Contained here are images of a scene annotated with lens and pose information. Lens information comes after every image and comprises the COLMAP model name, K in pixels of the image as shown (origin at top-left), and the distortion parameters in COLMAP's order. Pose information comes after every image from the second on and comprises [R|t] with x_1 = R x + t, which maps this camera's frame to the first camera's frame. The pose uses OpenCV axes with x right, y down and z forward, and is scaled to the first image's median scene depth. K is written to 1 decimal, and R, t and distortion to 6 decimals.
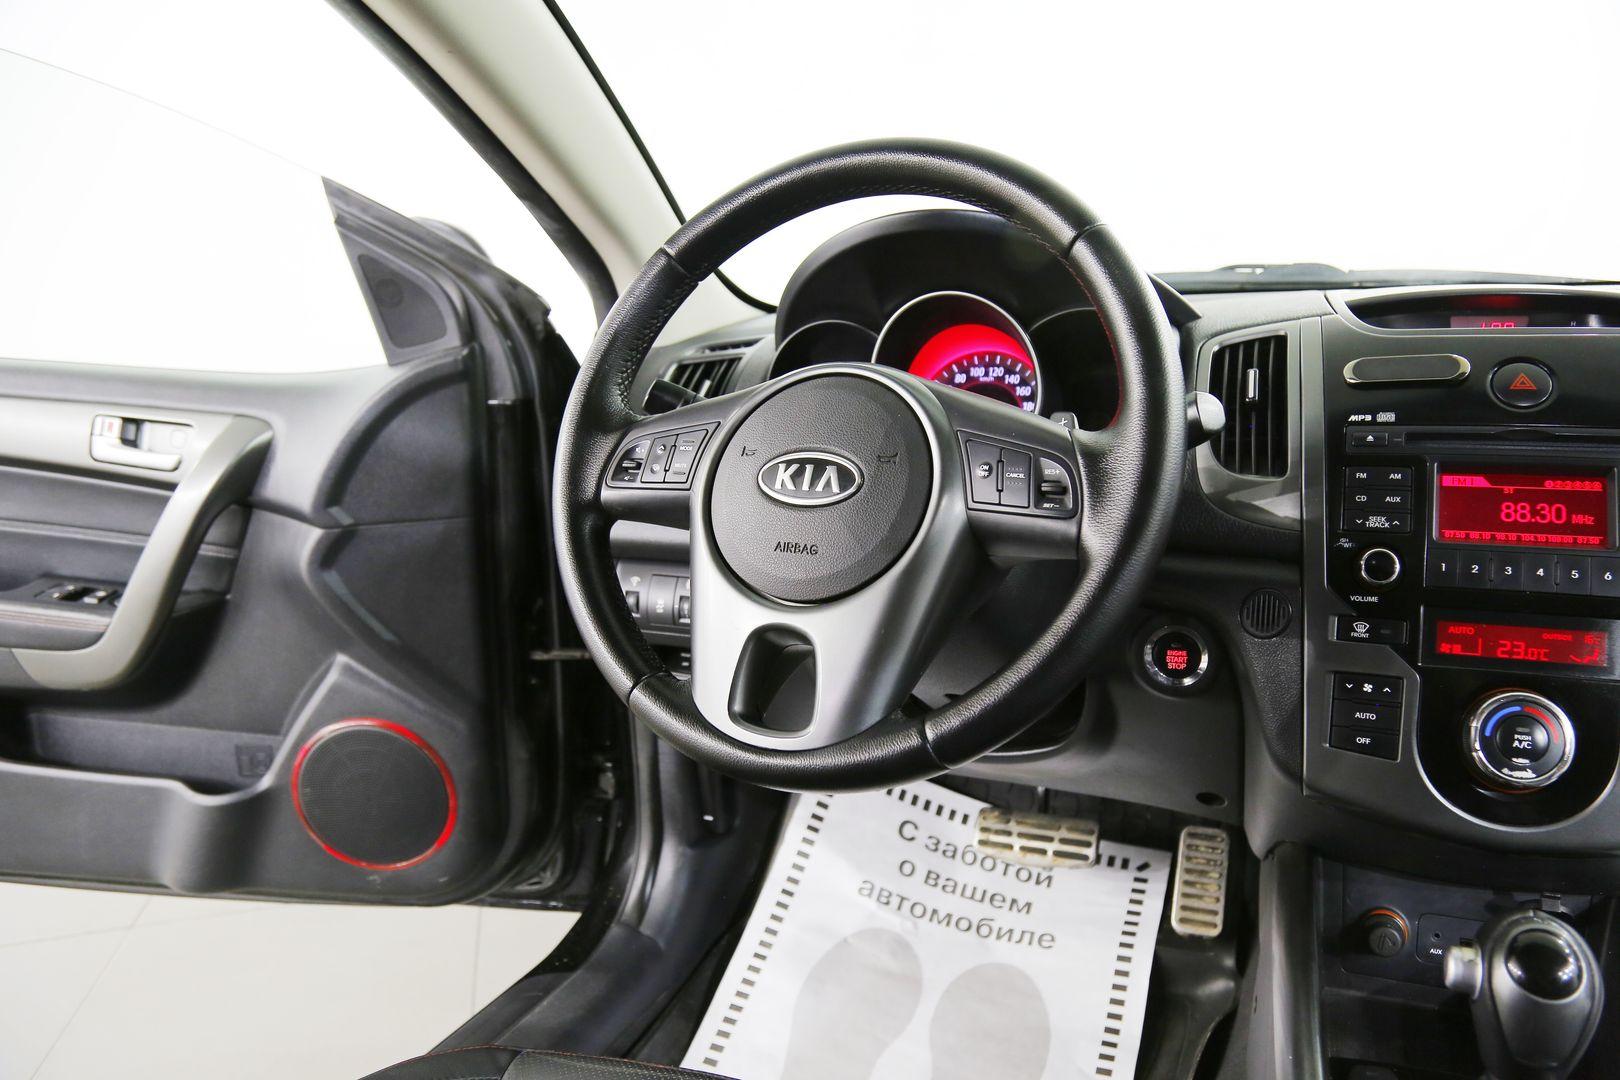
lens RADIAL K [[1063.8, 0, 803.4], [0, 1063.8, 541.2], [0, 0, 1]] dist [-0.131666, 0.065968]
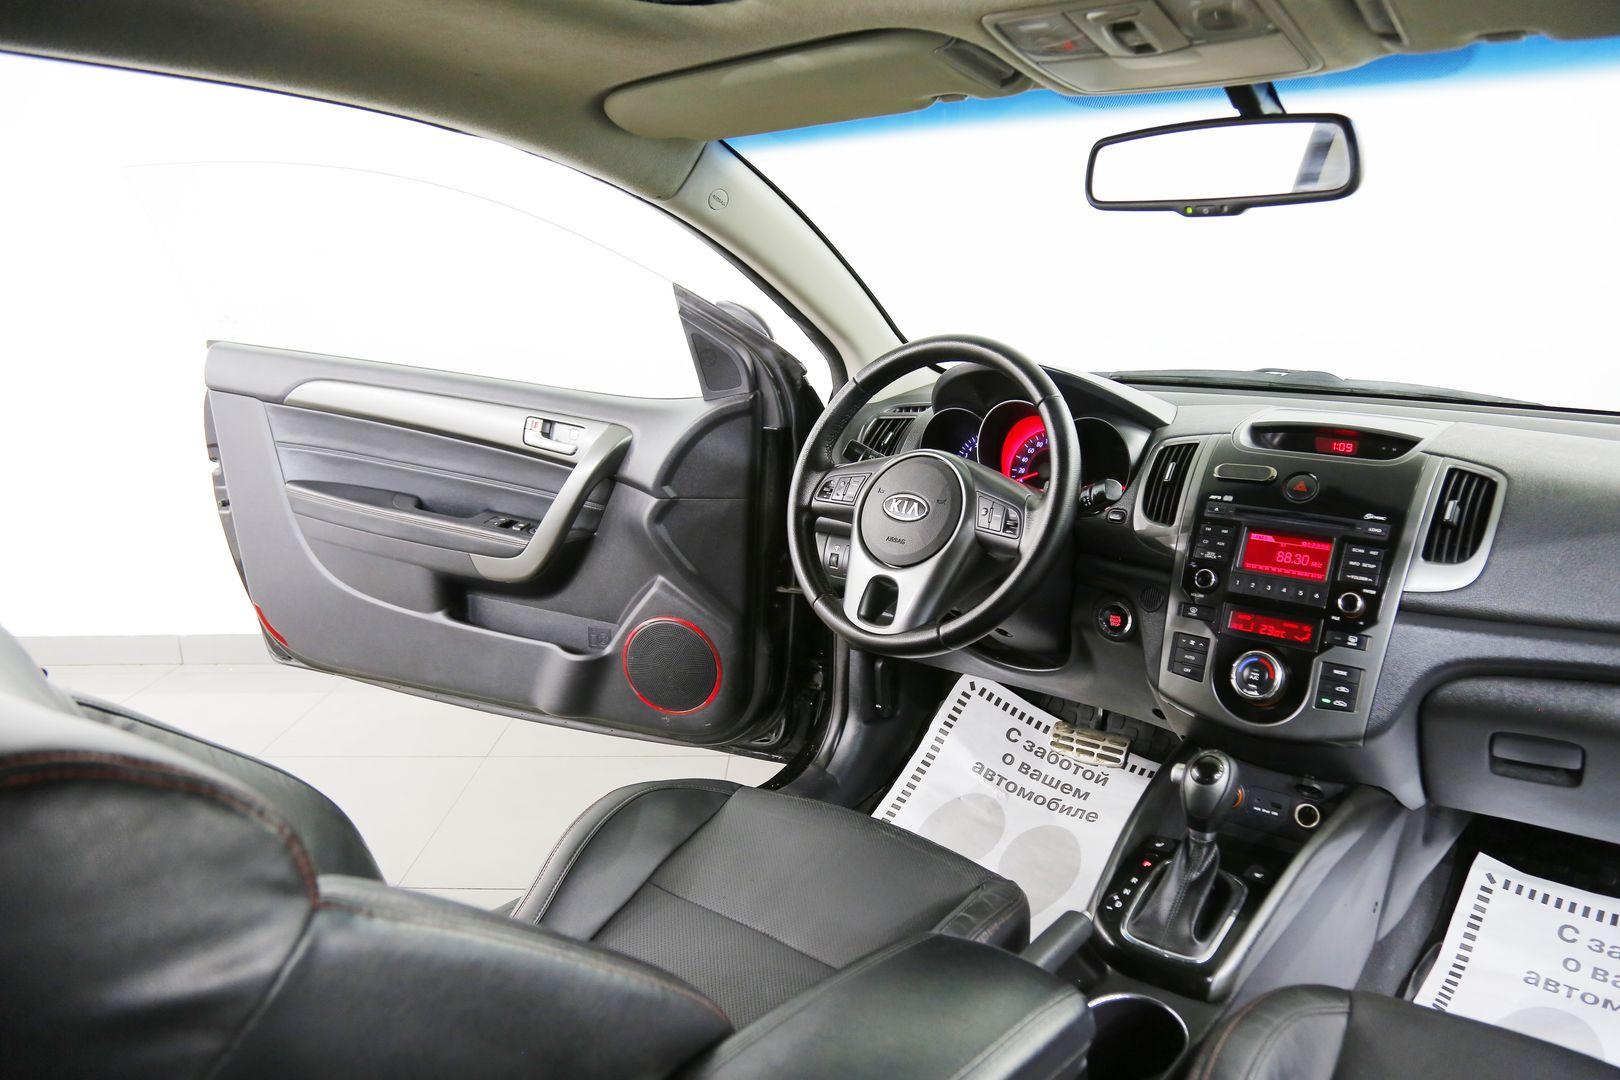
lens RADIAL K [[1063.8, 0, 803.4], [0, 1063.8, 541.2], [0, 0, 1]] dist [-0.131666, 0.065968]
pose [[0.965192, 0.094015, -0.244059, 0.171608], [-0.087011, 0.995430, 0.039345, -0.030049], [0.246643, -0.016739, 0.968962, -0.561547]]
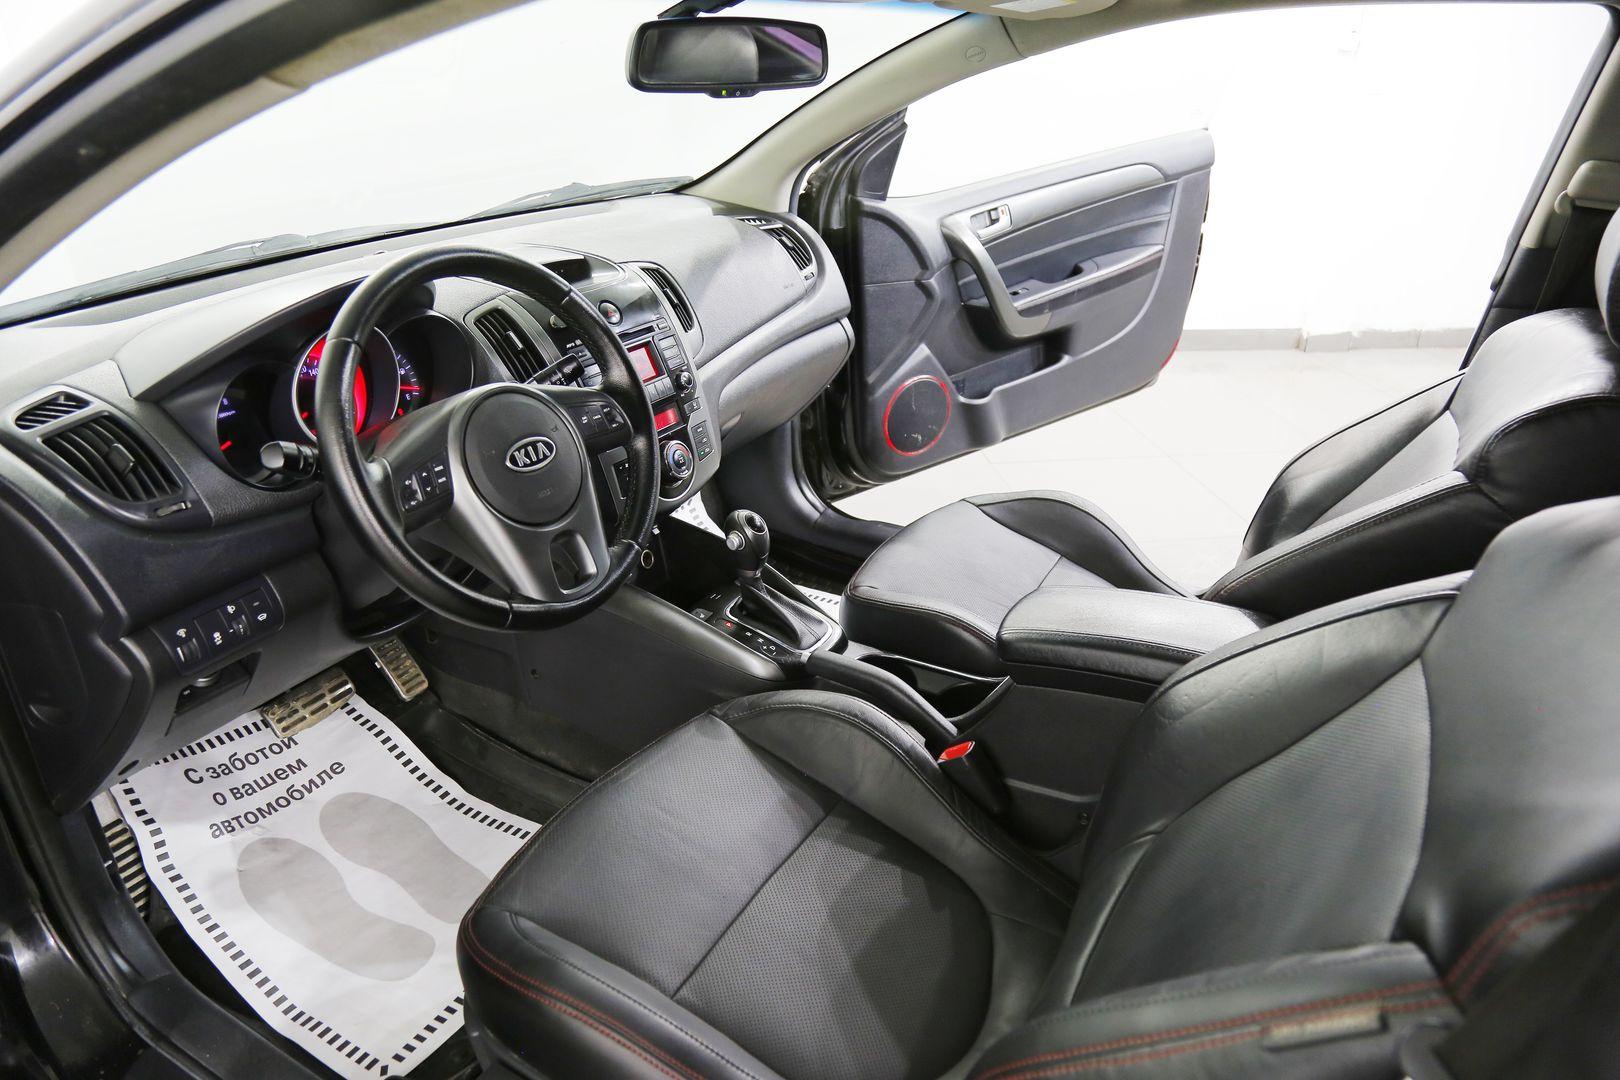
lens RADIAL K [[1063.8, 0, 803.4], [0, 1063.8, 541.2], [0, 0, 1]] dist [-0.131666, 0.065968]
pose [[0.102806, -0.383936, 0.917619, -0.852863], [0.210522, 0.910008, 0.357165, -0.241587], [-0.972168, 0.156460, 0.174381, 0.143752]]
